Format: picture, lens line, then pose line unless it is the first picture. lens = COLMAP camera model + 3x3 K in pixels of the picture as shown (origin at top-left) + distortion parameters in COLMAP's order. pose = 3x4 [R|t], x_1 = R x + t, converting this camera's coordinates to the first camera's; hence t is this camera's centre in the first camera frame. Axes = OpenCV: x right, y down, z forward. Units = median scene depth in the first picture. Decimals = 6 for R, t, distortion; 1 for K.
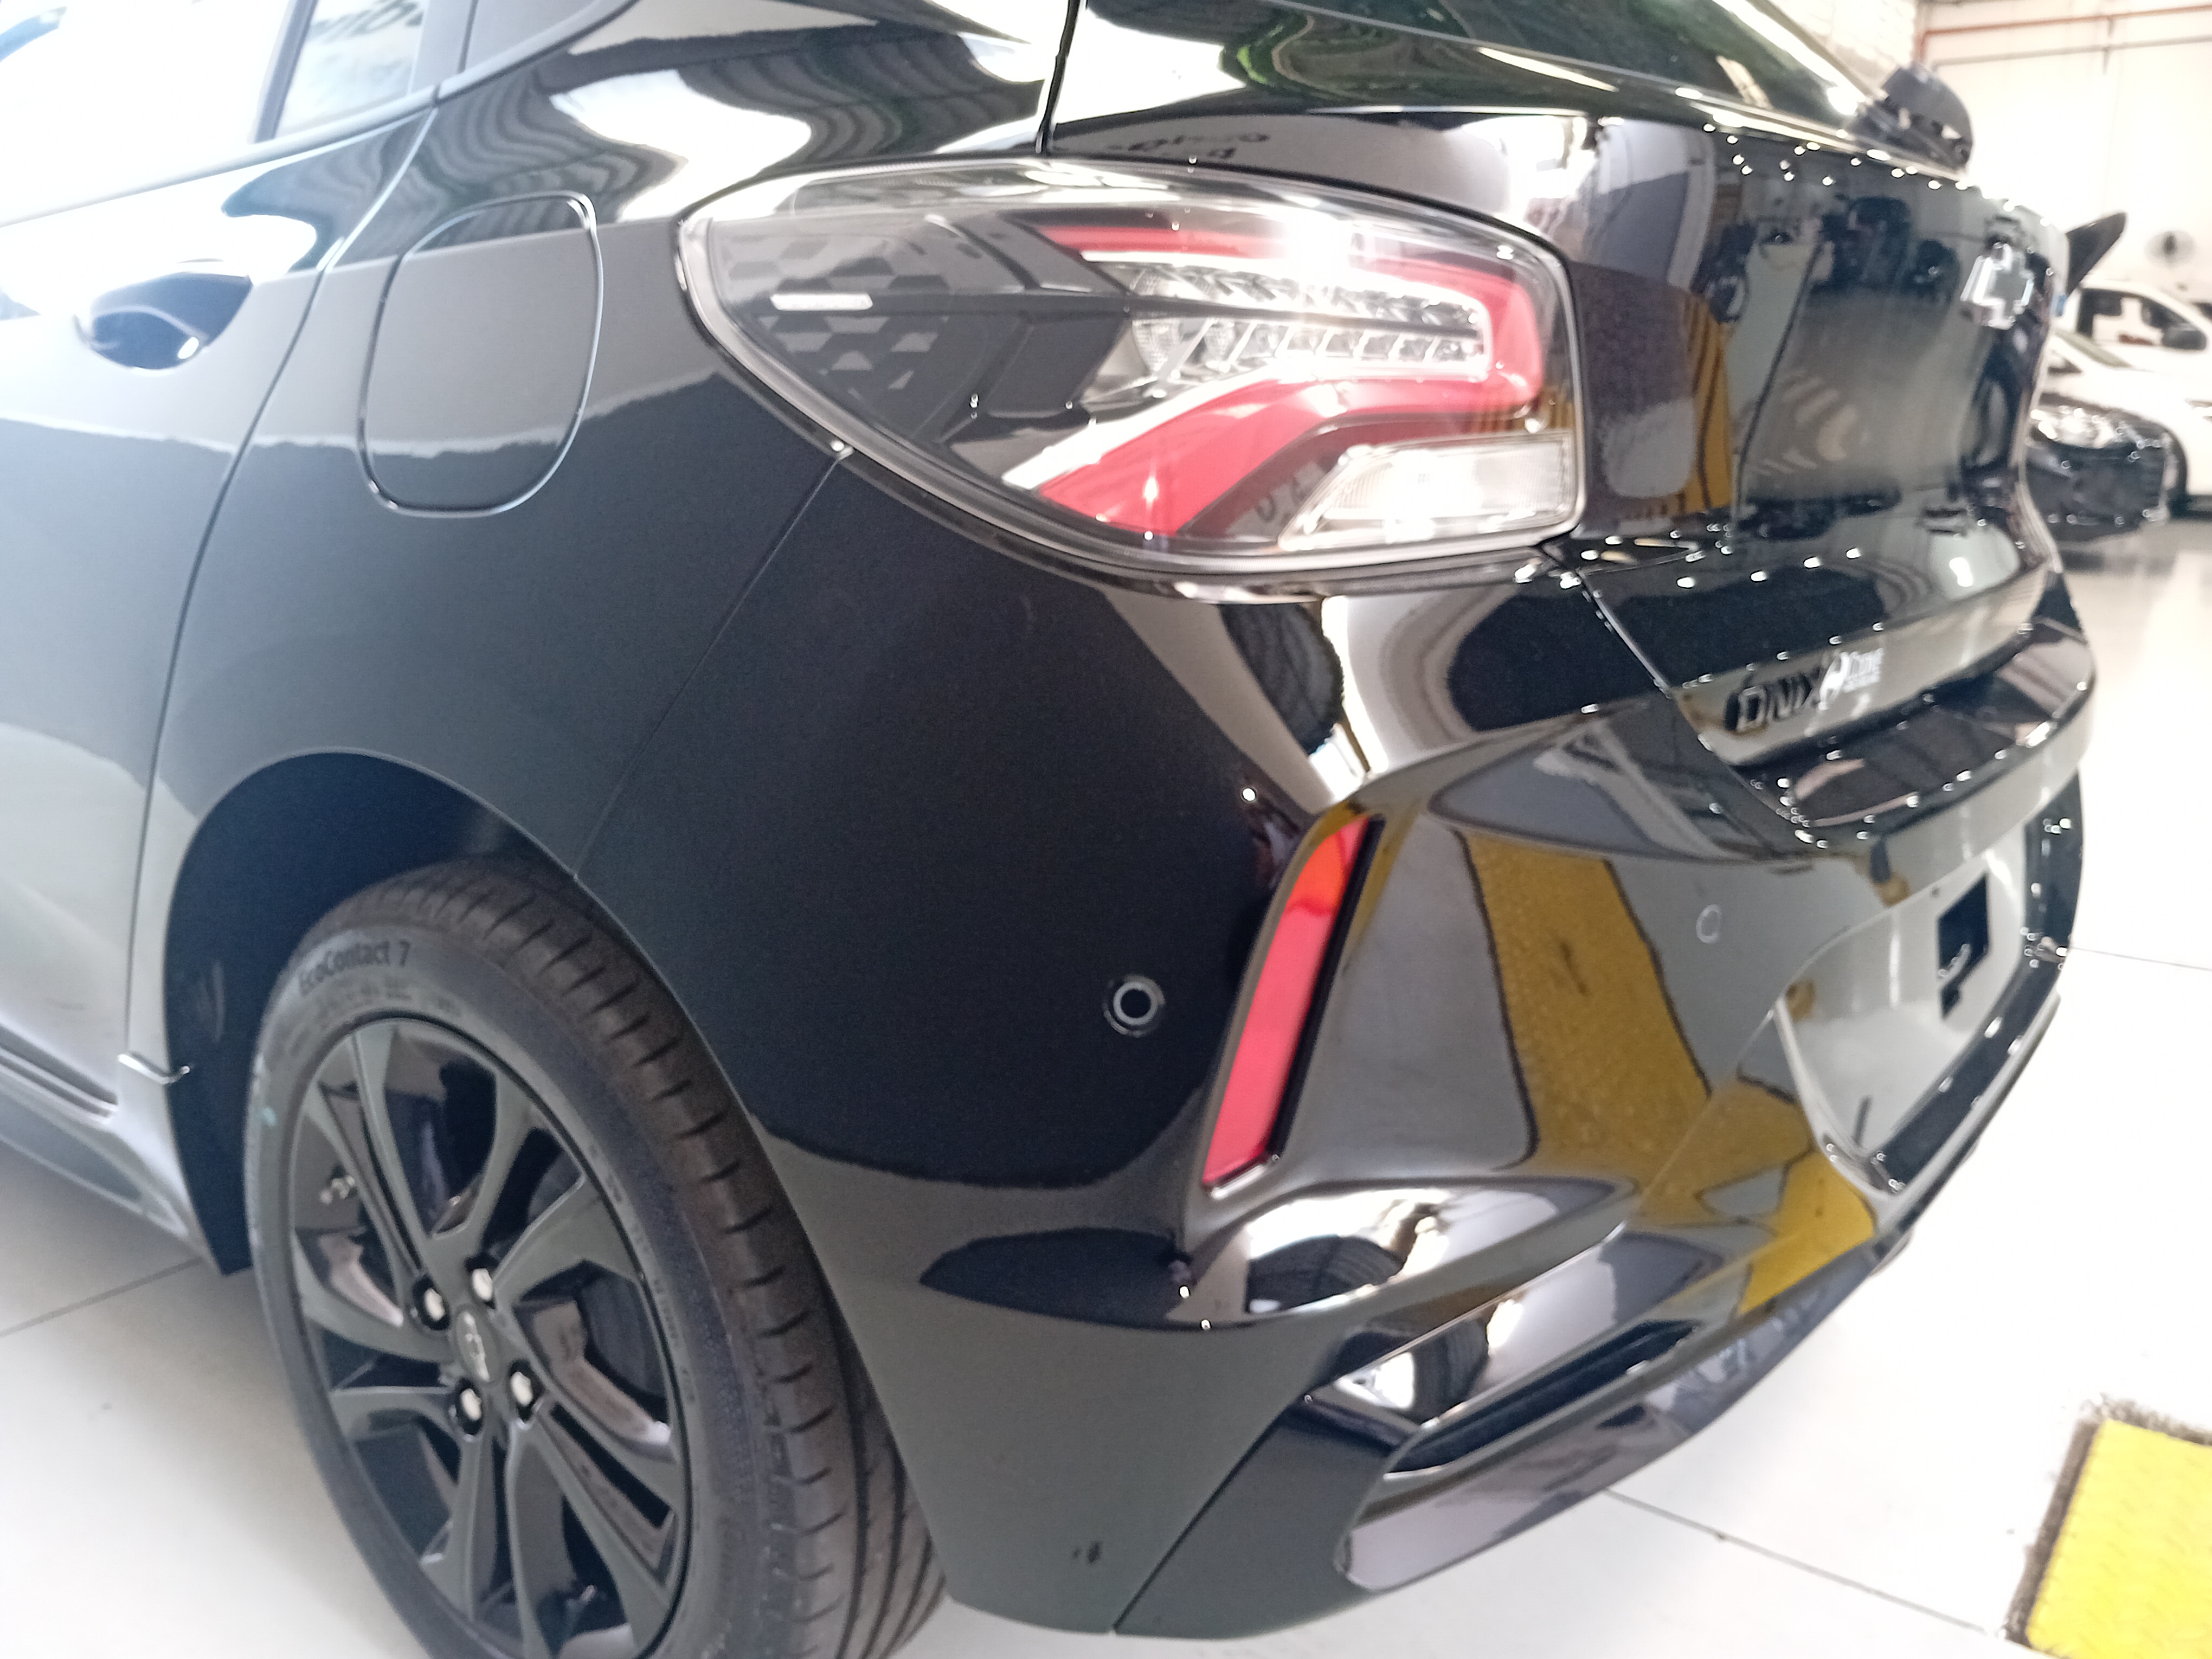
lens RADIAL K [[1670.2, 0, 1103.6], [0, 1670.2, 839.2], [0, 0, 1]] dist [0.007644, -0.041488]
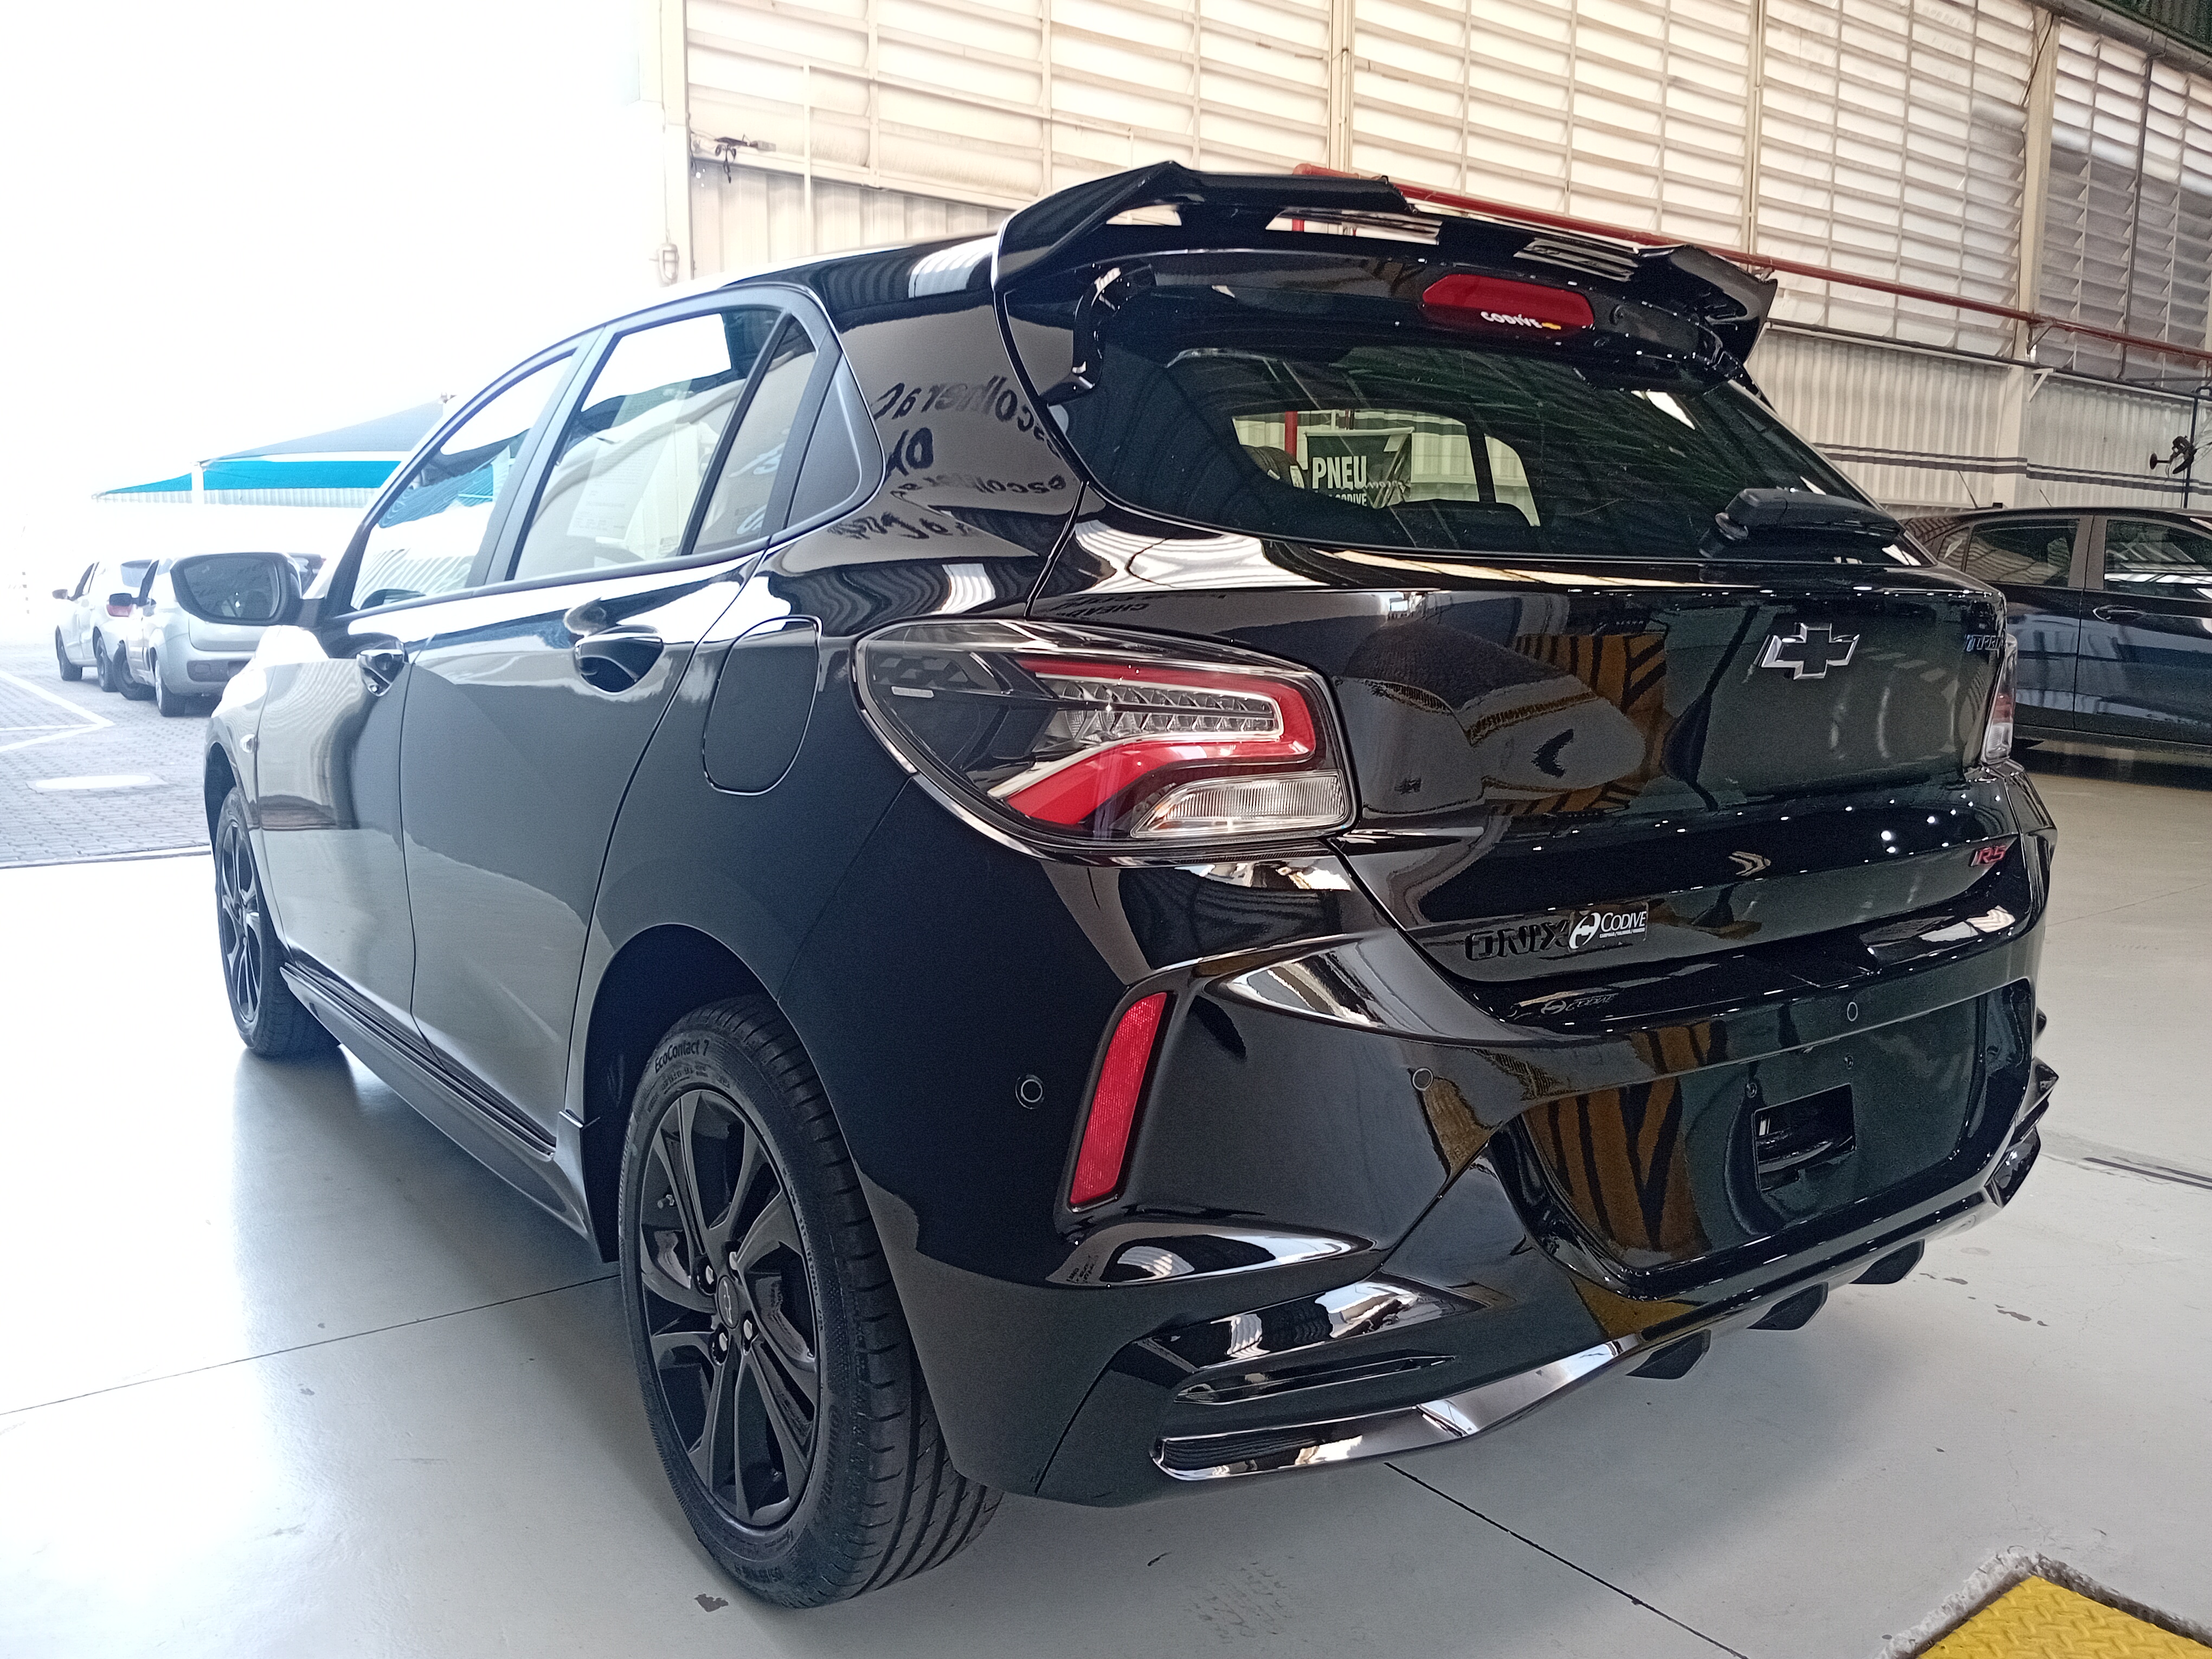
lens RADIAL K [[1670.2, 0, 1109.0], [0, 1670.2, 827.3], [0, 0, 1]] dist [0.007644, -0.041488]
pose [[0.960977, 0.035552, -0.274333, 0.399107], [-0.068981, 0.991176, -0.113188, 0.012058], [0.267888, 0.127695, 0.954950, -0.483499]]
